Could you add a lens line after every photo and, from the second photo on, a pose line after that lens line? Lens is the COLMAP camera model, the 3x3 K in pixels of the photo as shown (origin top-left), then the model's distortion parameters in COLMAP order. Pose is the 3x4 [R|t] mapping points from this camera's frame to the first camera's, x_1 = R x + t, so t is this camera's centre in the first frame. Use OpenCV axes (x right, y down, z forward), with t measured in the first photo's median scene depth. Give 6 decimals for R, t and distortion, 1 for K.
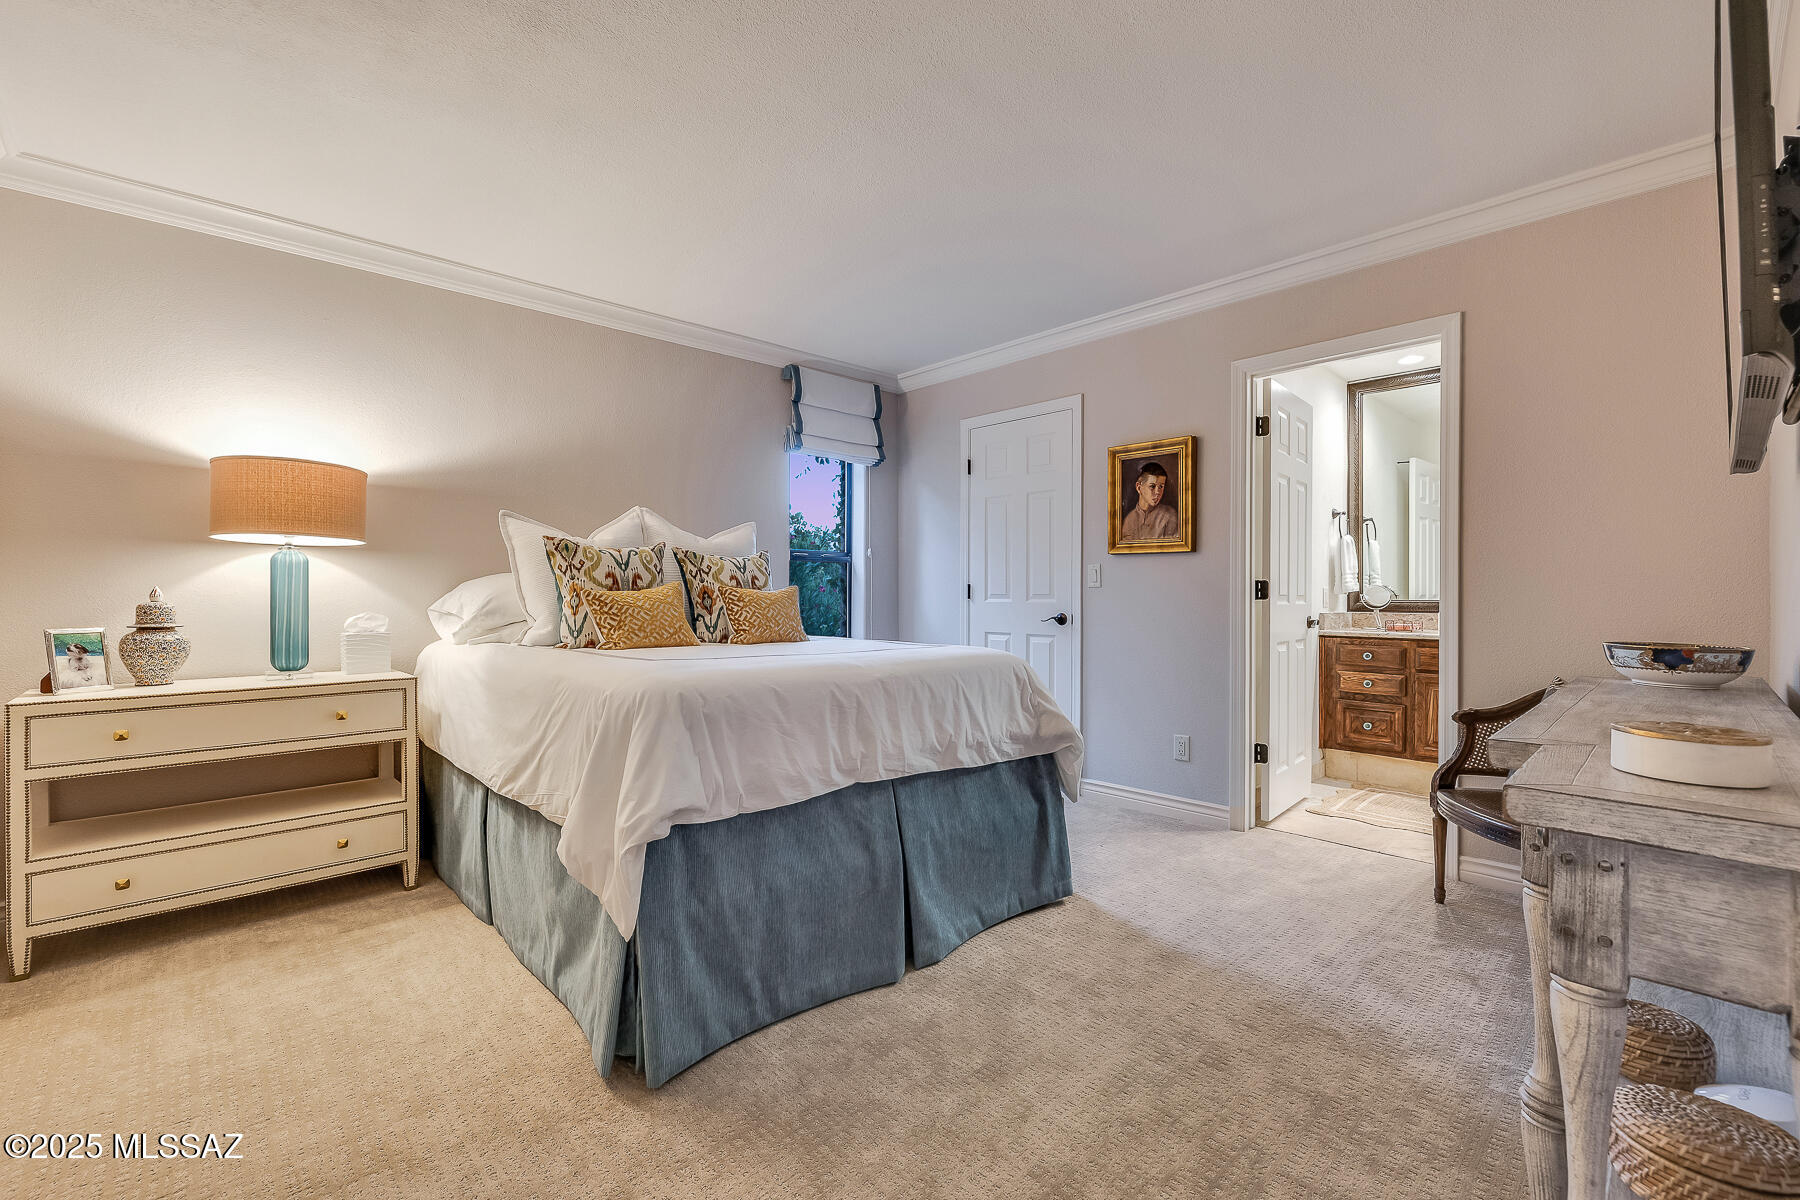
lens RADIAL K [[771.5, 0, 896.0], [0, 771.5, 594.8], [0, 0, 1]] dist [-0.002409, -0.000356]
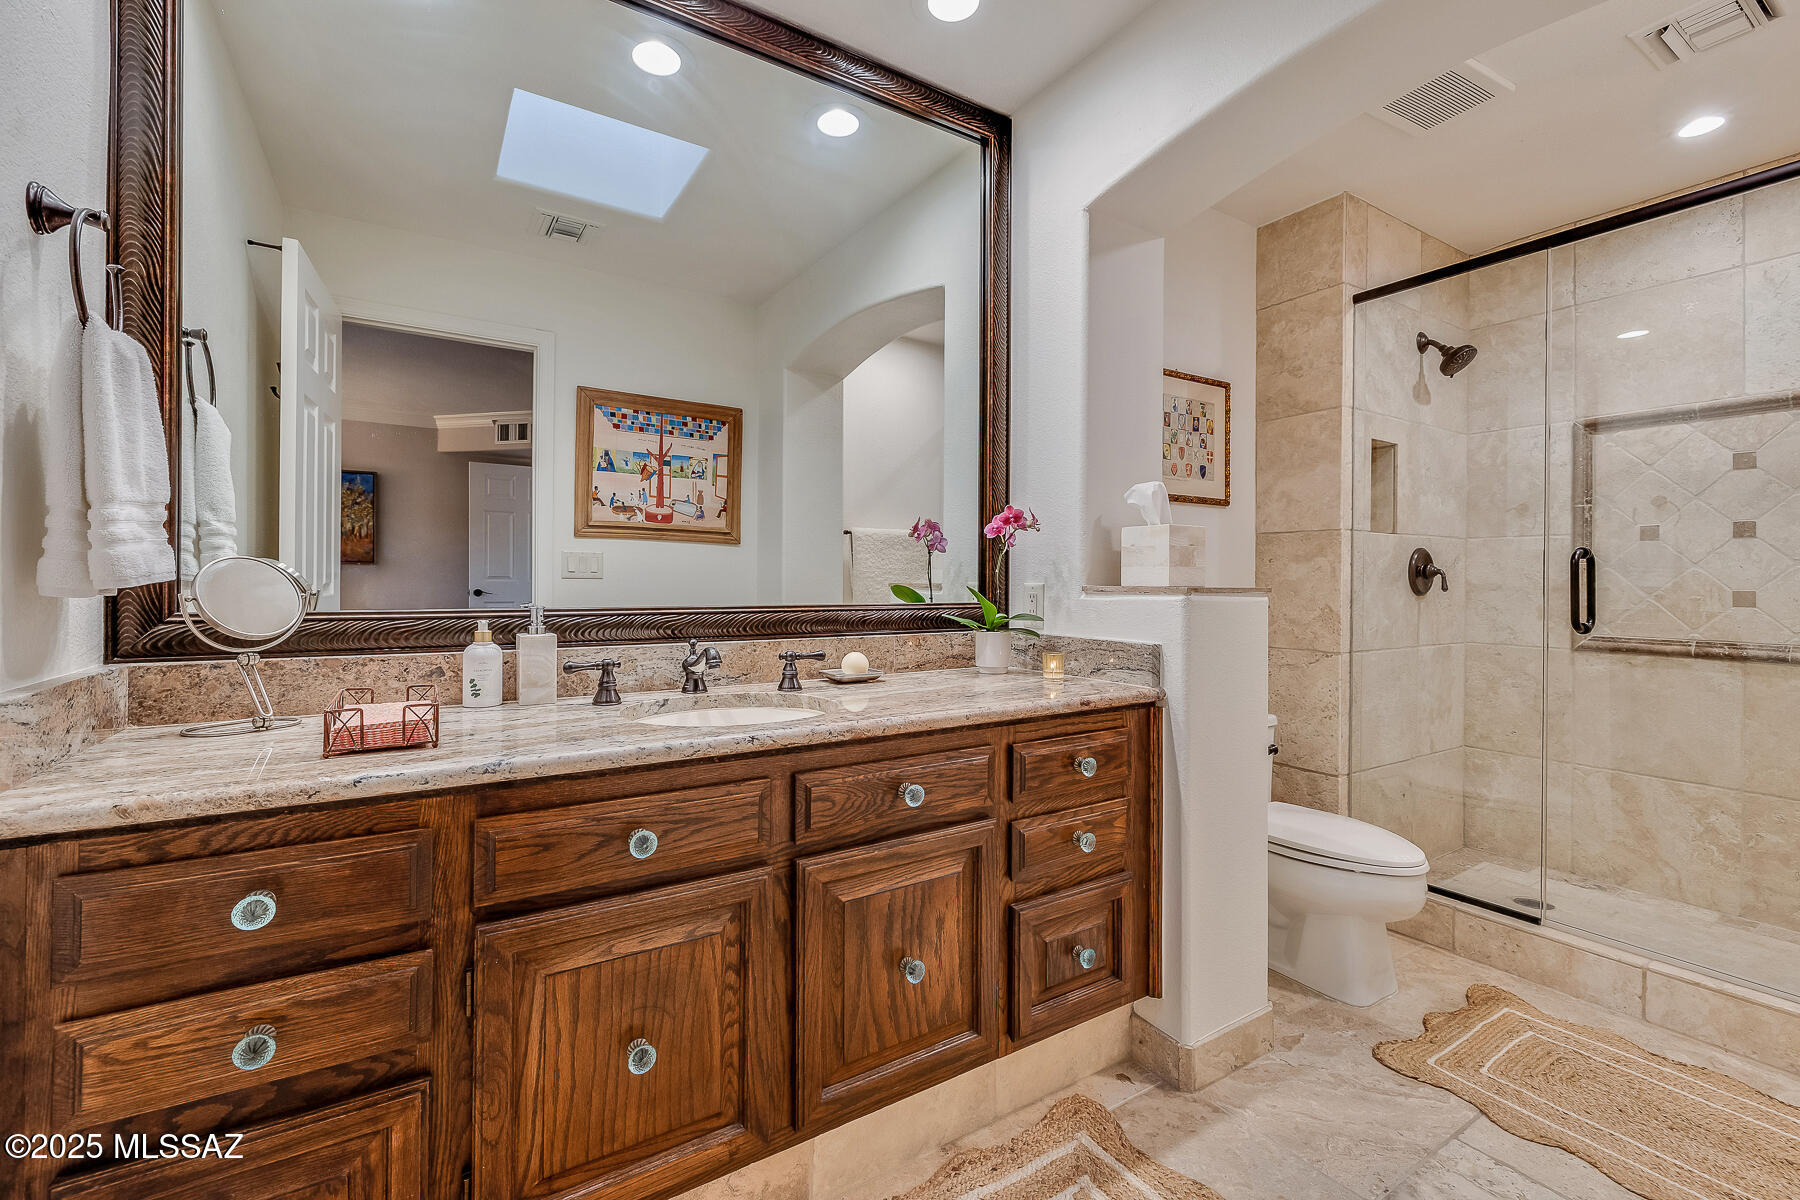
lens RADIAL K [[771.5, 0, 899.1], [0, 771.5, 583.2], [0, 0, 1]] dist [-0.002409, -0.000356]
pose [[0.202746, -0.001486, 0.979230, 0.416915], [-0.007851, 0.999964, 0.003143, -0.006642], [-0.979200, -0.008326, 0.202727, 0.736908]]
